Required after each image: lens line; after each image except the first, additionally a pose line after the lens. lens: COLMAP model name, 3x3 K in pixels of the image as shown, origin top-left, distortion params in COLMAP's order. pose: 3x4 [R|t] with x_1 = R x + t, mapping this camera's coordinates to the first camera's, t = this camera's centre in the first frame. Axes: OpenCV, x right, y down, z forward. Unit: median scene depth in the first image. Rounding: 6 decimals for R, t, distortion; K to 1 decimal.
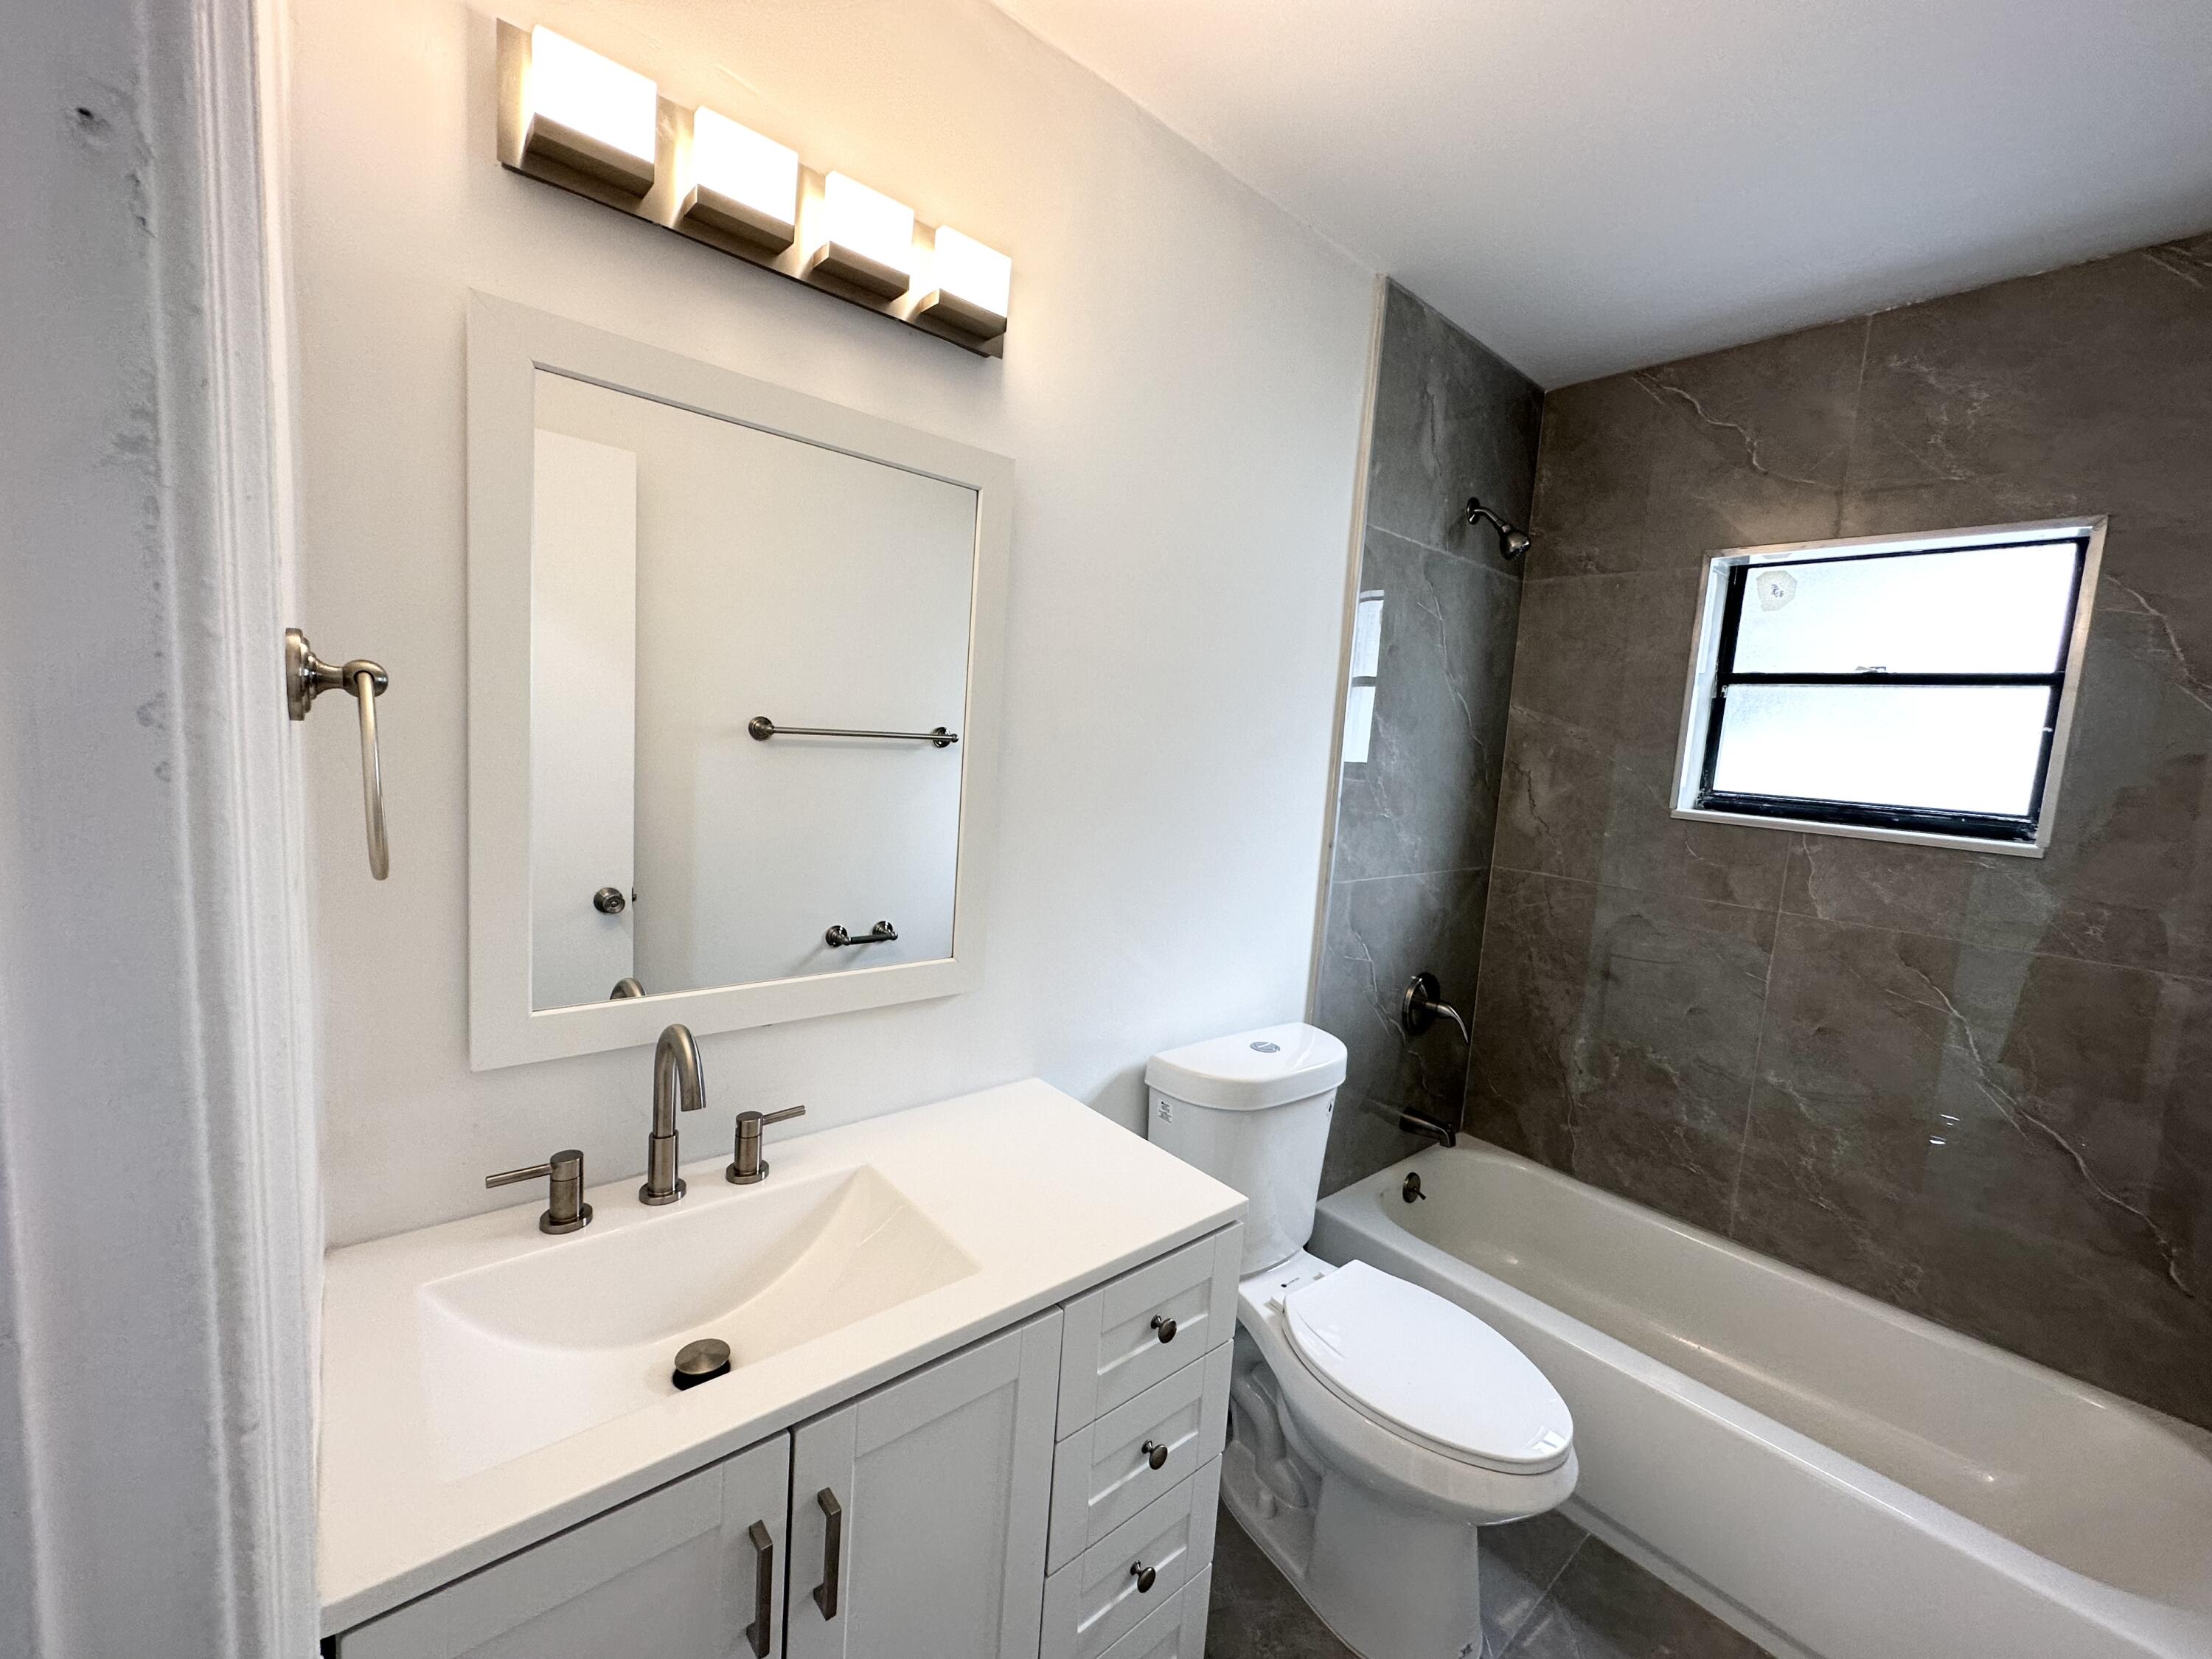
lens RADIAL K [[880.0, 0, 1101.3], [0, 880.0, 829.8], [0, 0, 1]] dist [-0.001951, 0.000119]
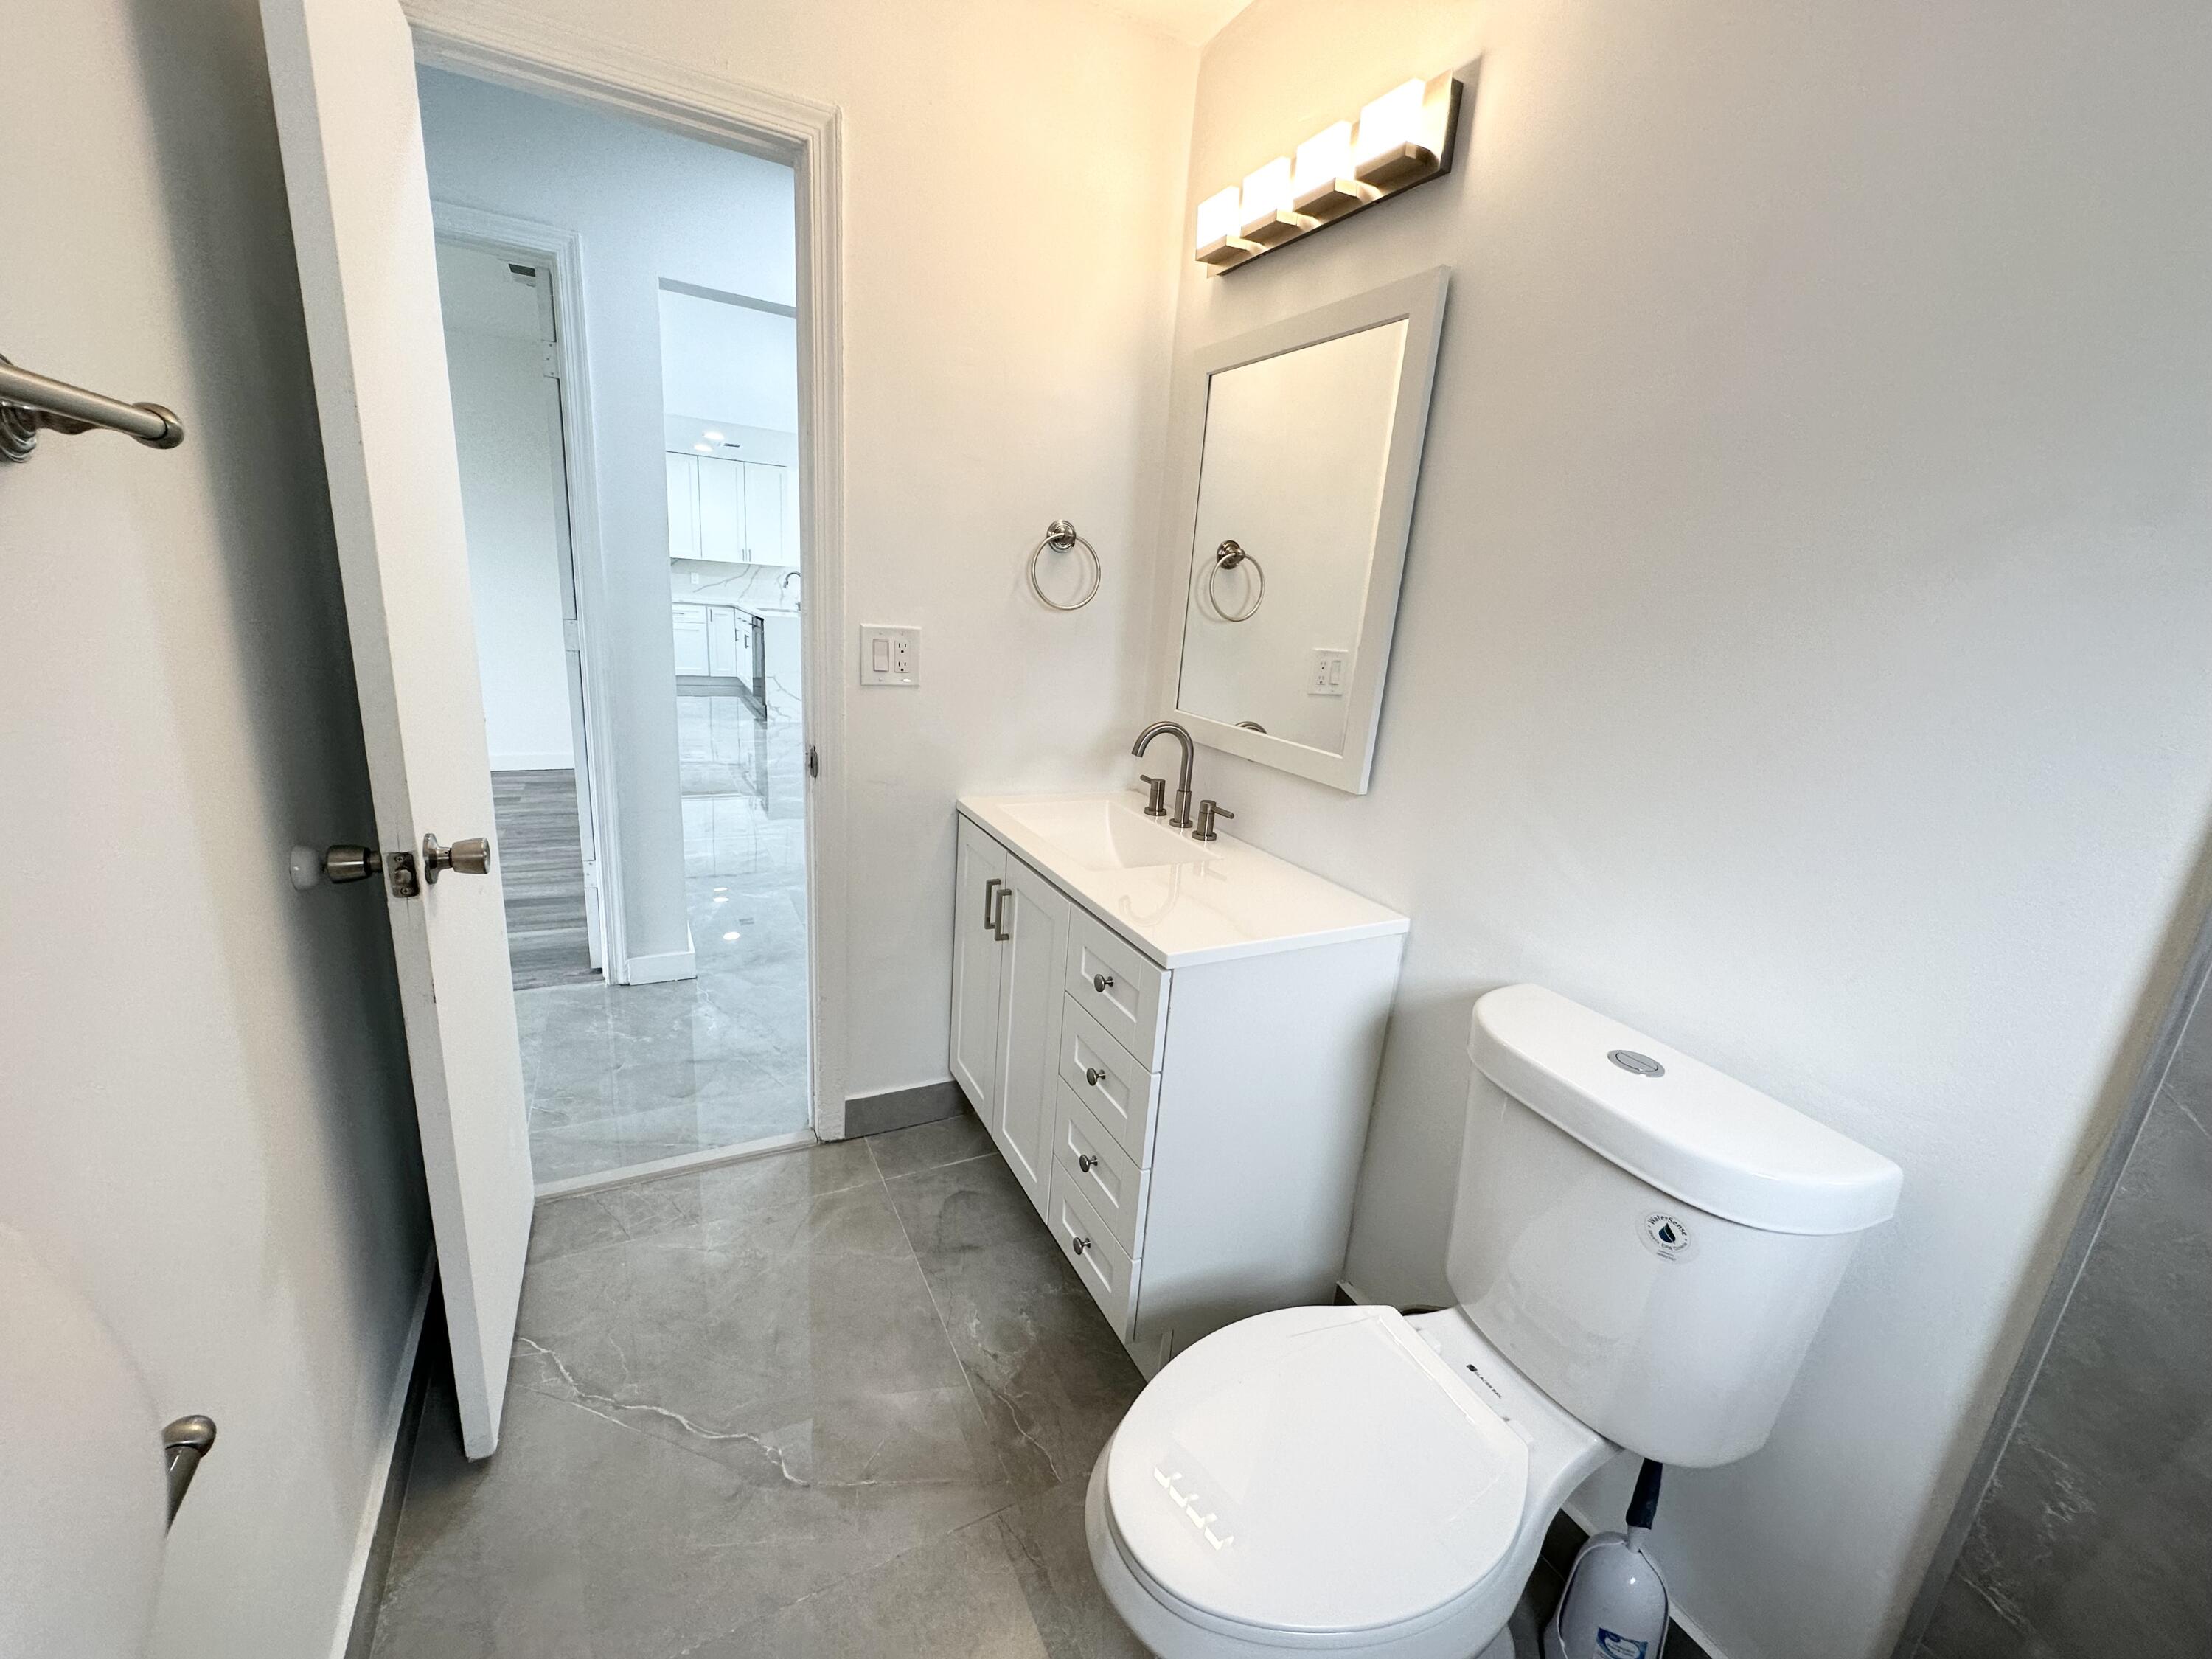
lens RADIAL K [[880.0, 0, 1101.3], [0, 880.0, 829.8], [0, 0, 1]] dist [-0.001951, 0.000119]
pose [[-0.224077, 0.172975, -0.959098, 1.235835], [-0.191494, 0.957124, 0.217358, 0.056305], [0.955573, 0.232366, -0.181345, 1.119764]]
